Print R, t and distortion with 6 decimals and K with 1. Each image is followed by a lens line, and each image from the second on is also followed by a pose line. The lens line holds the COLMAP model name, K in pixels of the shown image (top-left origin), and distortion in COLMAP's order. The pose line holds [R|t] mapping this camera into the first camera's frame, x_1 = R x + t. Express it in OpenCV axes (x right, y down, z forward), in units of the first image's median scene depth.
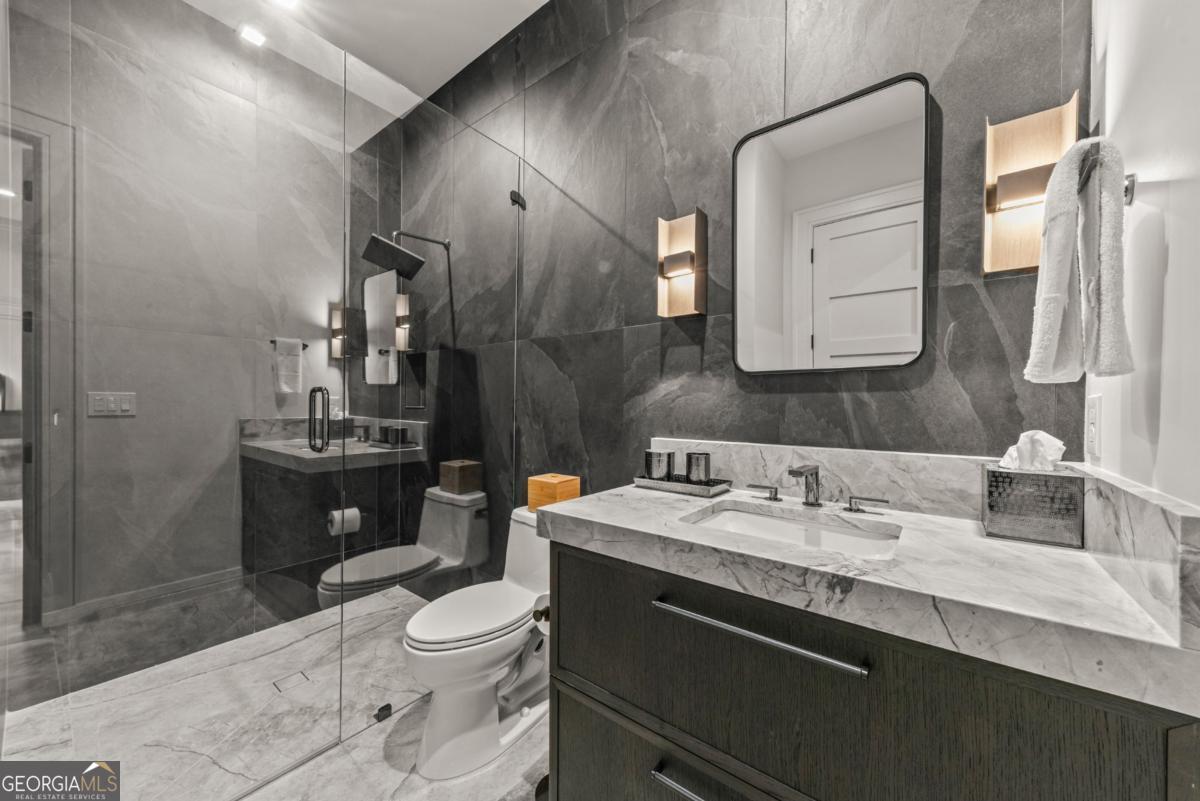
lens RADIAL K [[435.9, 0, 598.9], [0, 435.9, 407.2], [0, 0, 1]] dist [0.011438, -0.000908]
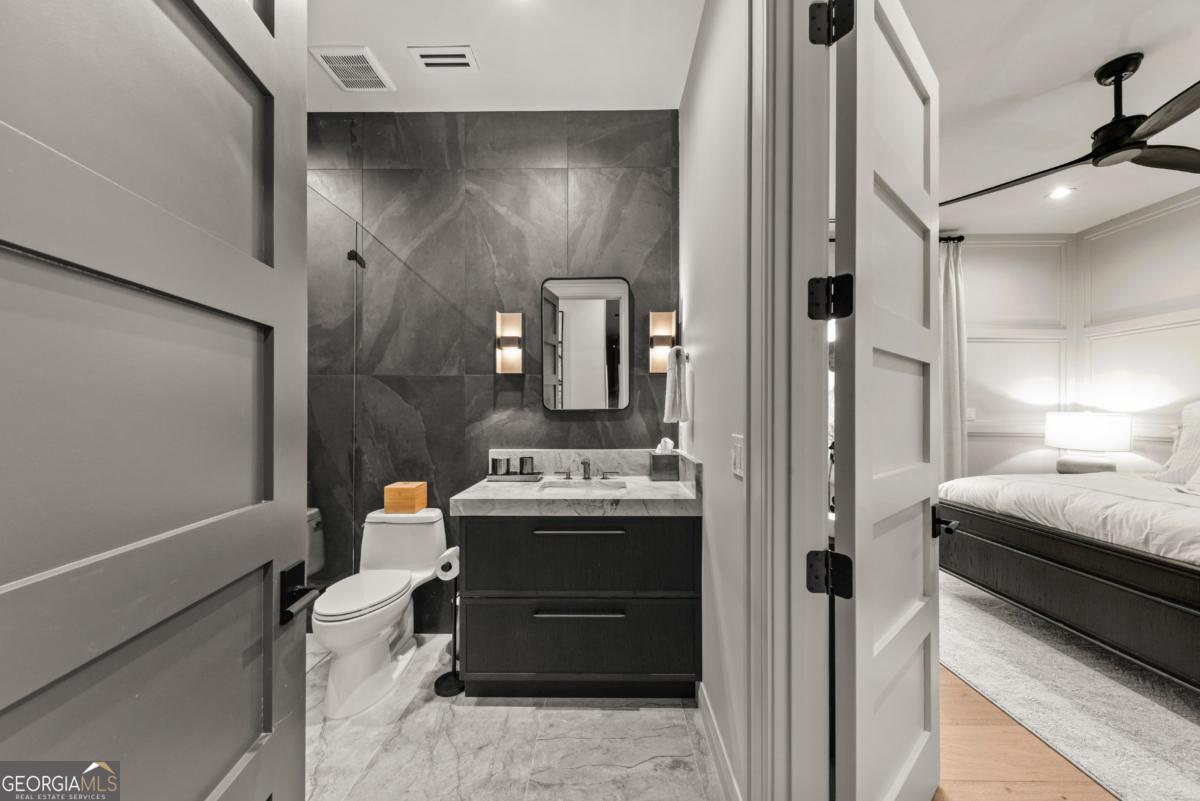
lens RADIAL K [[420.0, 0, 603.1], [0, 420.0, 405.8], [0, 0, 1]] dist [0.001390, 0.000021]
pose [[0.795988, -0.000984, 0.605312, -0.481655], [0.009771, 0.999889, -0.011223, -0.068111], [-0.605234, 0.014848, 0.795909, -0.450278]]
